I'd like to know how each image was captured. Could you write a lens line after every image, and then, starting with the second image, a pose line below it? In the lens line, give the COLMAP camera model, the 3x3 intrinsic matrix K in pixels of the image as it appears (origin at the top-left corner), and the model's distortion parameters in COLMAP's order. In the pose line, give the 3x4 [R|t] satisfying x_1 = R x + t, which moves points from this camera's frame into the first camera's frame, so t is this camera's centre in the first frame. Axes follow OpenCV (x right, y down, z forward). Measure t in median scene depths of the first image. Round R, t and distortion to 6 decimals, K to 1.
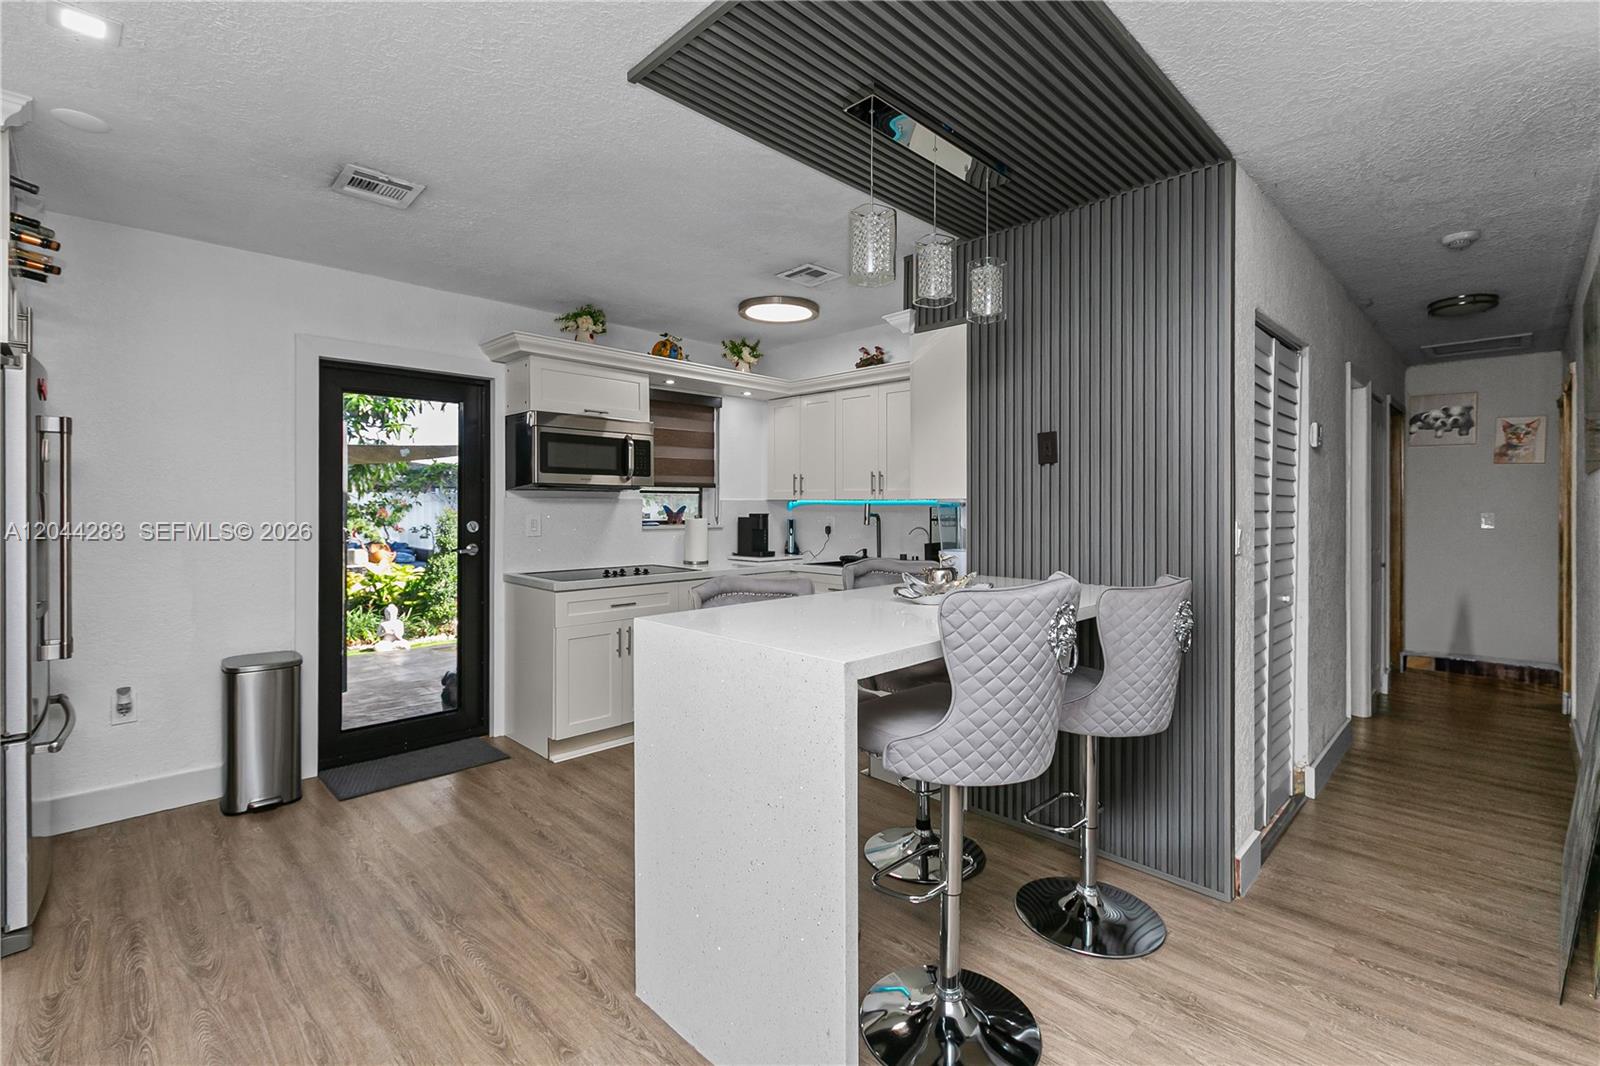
lens RADIAL K [[715.9, 0, 800.0], [0, 715.9, 533.0], [0, 0, 1]] dist [0.000308, 0.000010]
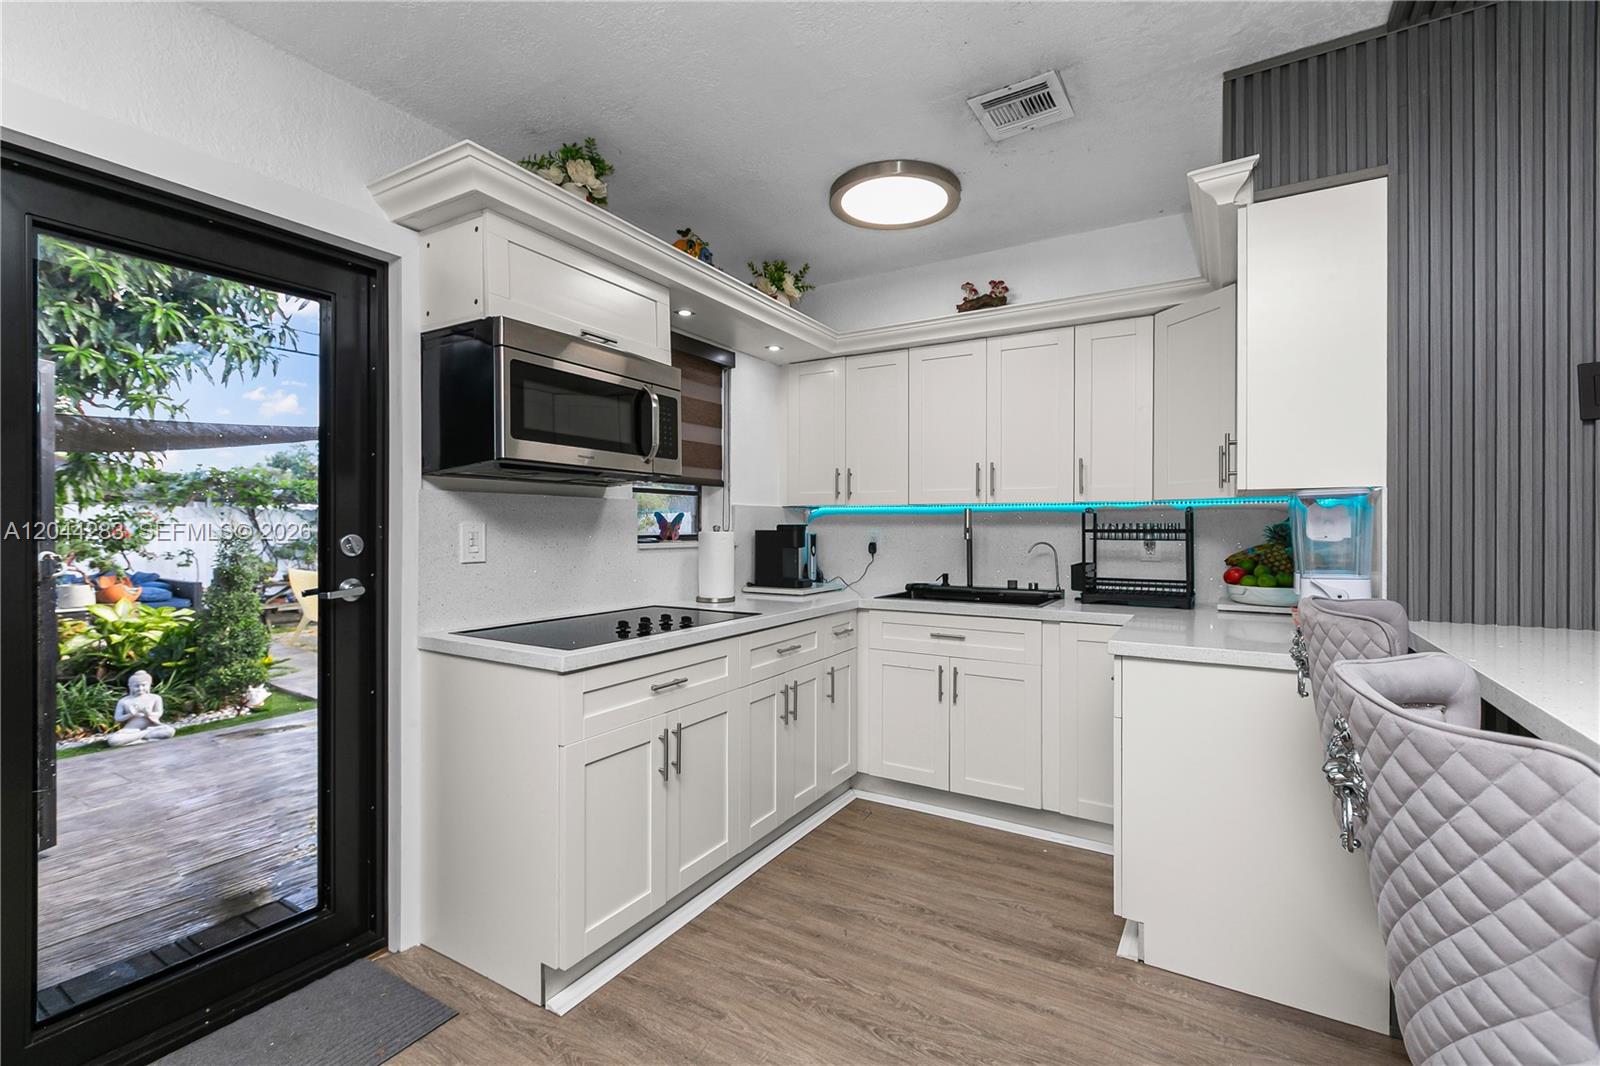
lens RADIAL K [[700.2, 0, 798.0], [0, 700.2, 547.5], [0, 0, 1]] dist [-0.001740, -0.000717]
pose [[0.969376, -0.008480, 0.245437, -0.216225], [0.010735, 0.999912, -0.007851, 0.000072], [-0.245348, 0.010245, 0.969381, 0.350290]]
